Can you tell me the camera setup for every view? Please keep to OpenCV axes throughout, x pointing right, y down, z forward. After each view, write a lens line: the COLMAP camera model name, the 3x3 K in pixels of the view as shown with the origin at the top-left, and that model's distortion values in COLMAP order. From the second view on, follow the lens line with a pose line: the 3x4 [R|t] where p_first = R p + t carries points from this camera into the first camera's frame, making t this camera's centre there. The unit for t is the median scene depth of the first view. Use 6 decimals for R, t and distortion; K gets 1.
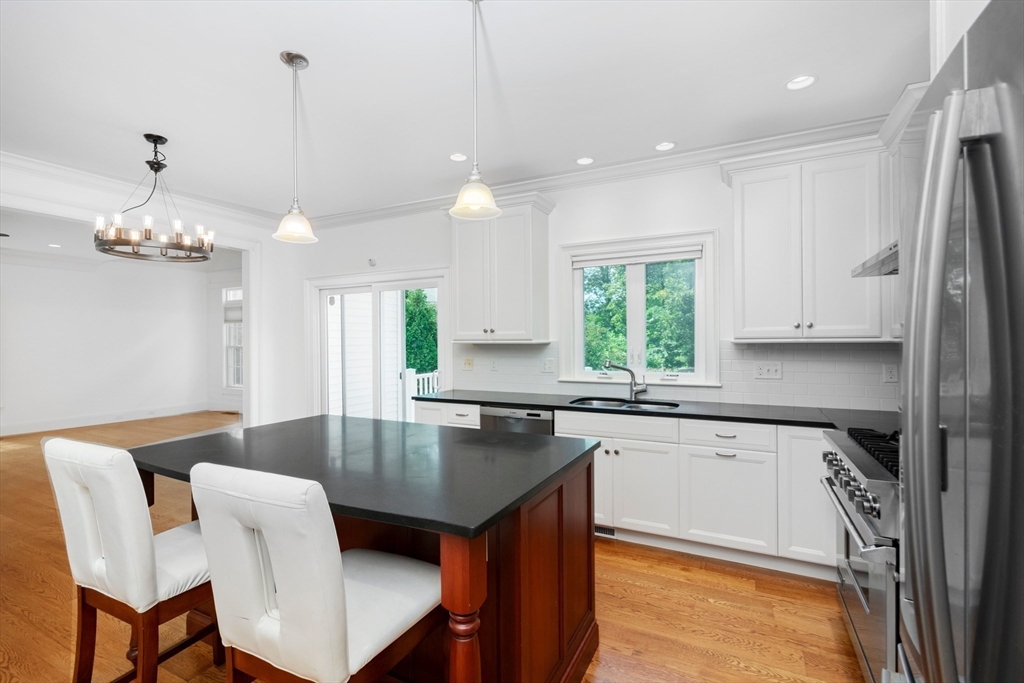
lens RADIAL K [[465.4, 0, 509.9], [0, 465.4, 338.8], [0, 0, 1]] dist [0.000393, 0.000265]
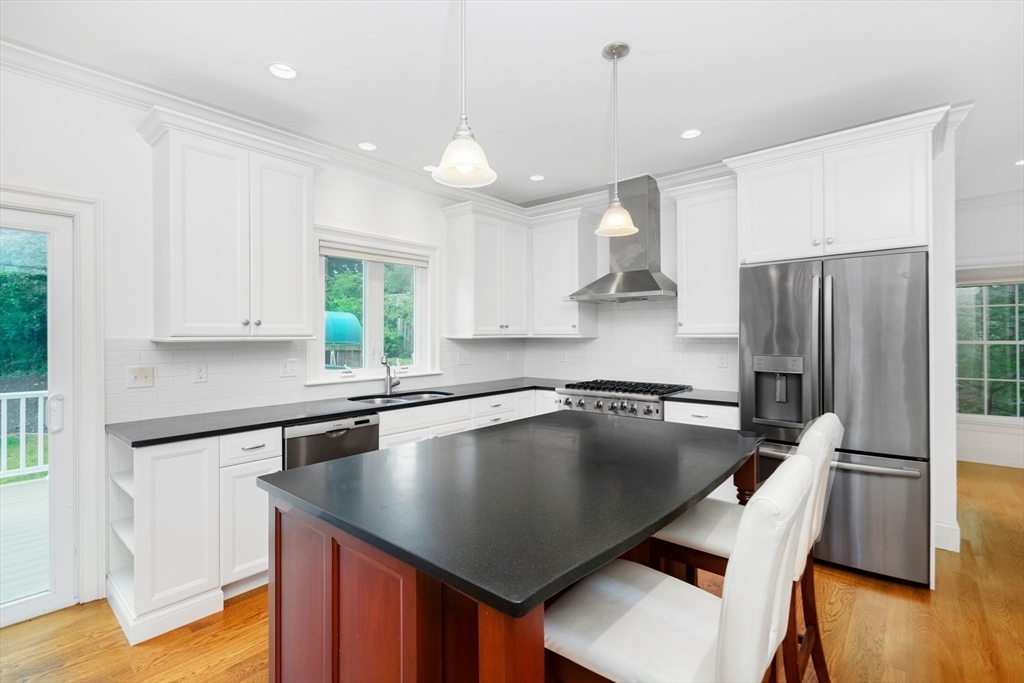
lens RADIAL K [[465.4, 0, 509.9], [0, 465.4, 338.8], [0, 0, 1]] dist [0.000393, 0.000265]
pose [[0.248824, -0.003654, 0.968542, -0.678633], [-0.000181, 0.999993, 0.003819, 0.004312], [-0.968549, -0.001125, 0.248821, 0.484572]]
